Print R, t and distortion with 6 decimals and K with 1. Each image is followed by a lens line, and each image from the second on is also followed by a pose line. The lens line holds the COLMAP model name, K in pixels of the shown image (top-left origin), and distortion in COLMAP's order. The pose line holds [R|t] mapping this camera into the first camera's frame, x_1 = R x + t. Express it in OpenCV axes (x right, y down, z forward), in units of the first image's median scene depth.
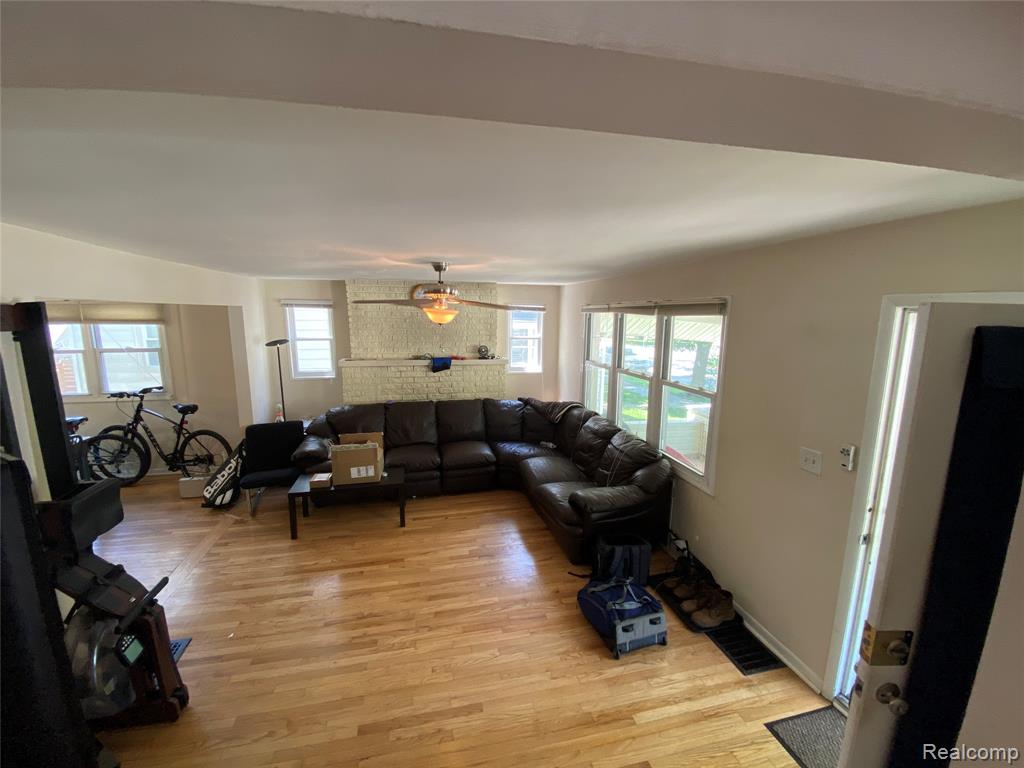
lens RADIAL K [[417.9, 0, 512.0], [0, 417.9, 384.0], [0, 0, 1]] dist [0.000349, 0.000019]
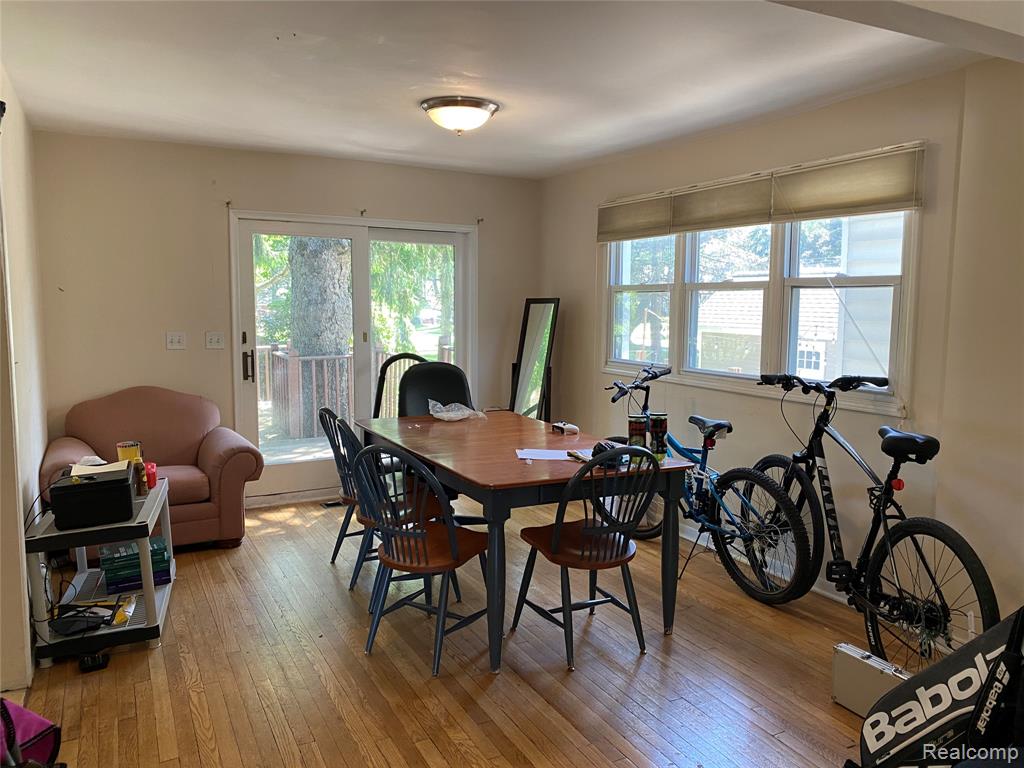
lens RADIAL K [[779.5, 0, 512.0], [0, 779.5, 384.0], [0, 0, 1]] dist [0.003892, 0.002016]
pose [[0.250837, 0.095305, -0.963326, -0.263304], [-0.160466, 0.985468, 0.055712, 0.027165], [0.954637, 0.140607, 0.262485, 0.528684]]
